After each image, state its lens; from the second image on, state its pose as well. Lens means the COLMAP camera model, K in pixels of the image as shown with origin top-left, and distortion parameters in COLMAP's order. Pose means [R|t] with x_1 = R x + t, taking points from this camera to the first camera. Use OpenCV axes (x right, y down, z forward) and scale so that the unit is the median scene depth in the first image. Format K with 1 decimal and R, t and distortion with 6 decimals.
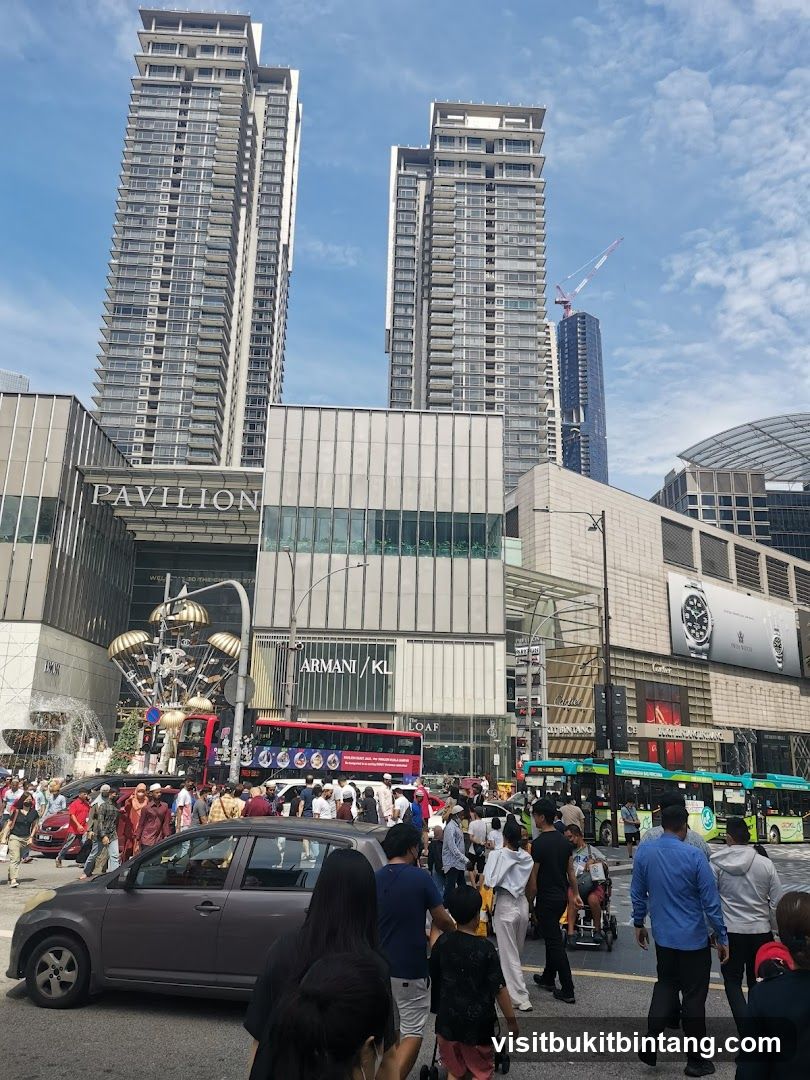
lens RADIAL K [[791.0, 0, 405.0], [0, 791.0, 540.0], [0, 0, 1]] dist [0.095655, -0.112379]
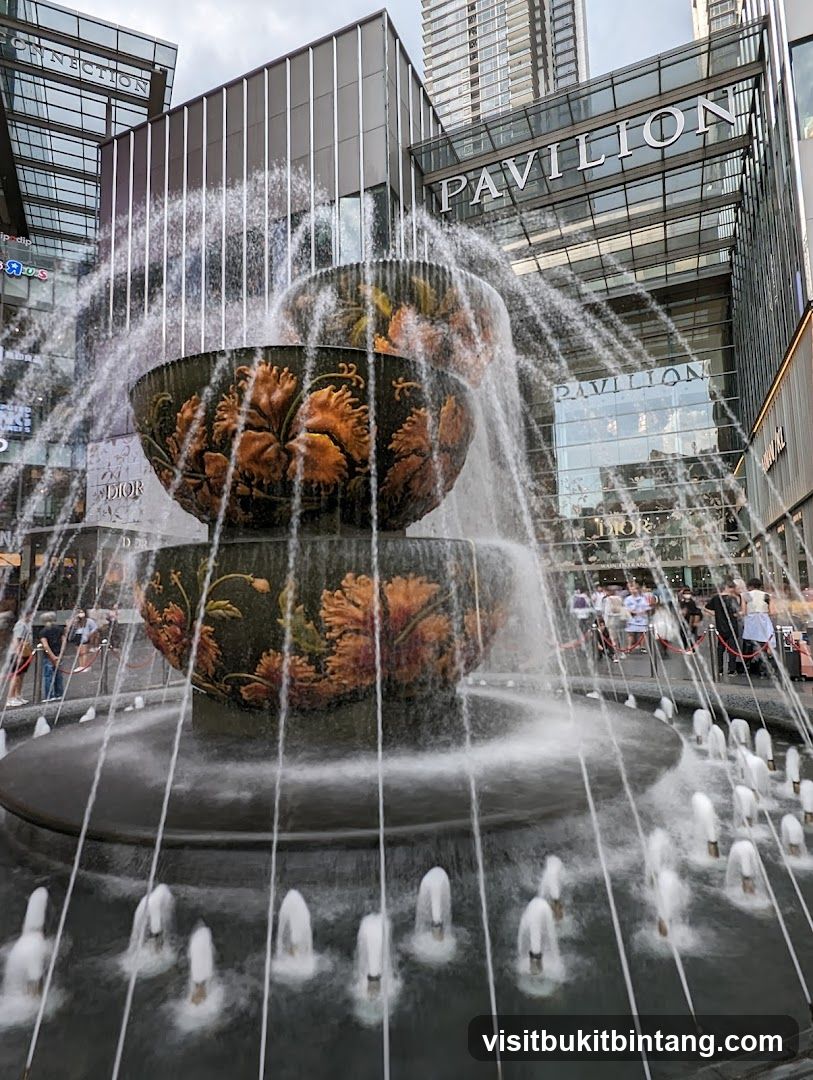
lens RADIAL K [[585.9, 0, 406.5], [0, 585.9, 540.0], [0, 0, 1]] dist [0.023214, 0.000393]
pose [[0.888416, -0.100185, -0.447973, -0.231071], [0.164896, 0.980406, 0.107761, 0.149021], [0.428400, -0.169606, 0.887529, 0.528143]]
